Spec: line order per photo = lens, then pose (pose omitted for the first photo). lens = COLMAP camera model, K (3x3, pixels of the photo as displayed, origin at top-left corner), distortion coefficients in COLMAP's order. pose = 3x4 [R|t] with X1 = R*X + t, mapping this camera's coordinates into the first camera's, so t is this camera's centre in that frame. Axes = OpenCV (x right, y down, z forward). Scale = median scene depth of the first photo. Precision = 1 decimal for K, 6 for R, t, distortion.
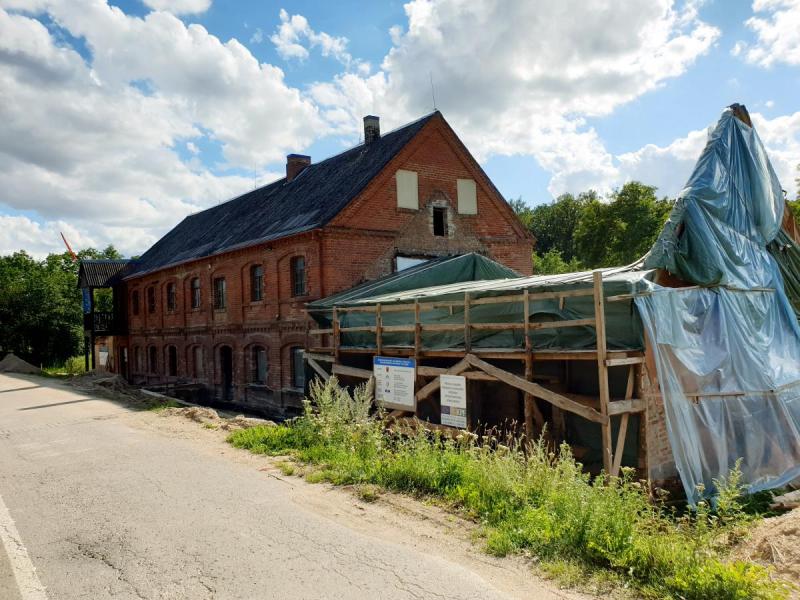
lens RADIAL K [[649.0, 0, 430.9], [0, 649.0, 300.8], [0, 0, 1]] dist [-0.053024, -0.046128]
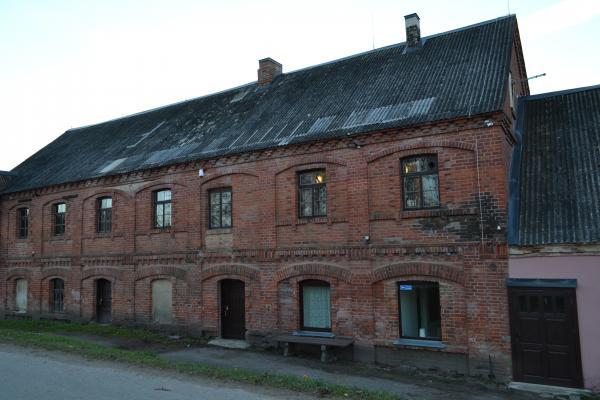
lens RADIAL K [[477.8, 0, 300.2], [0, 477.8, 200.8], [0, 0, 1]] dist [-0.043957, 0.004795]
pose [[0.954545, 0.052523, 0.293402, -0.432975], [-0.024960, 0.994980, -0.096911, 0.033674], [-0.297019, 0.085183, 0.951065, 0.478059]]
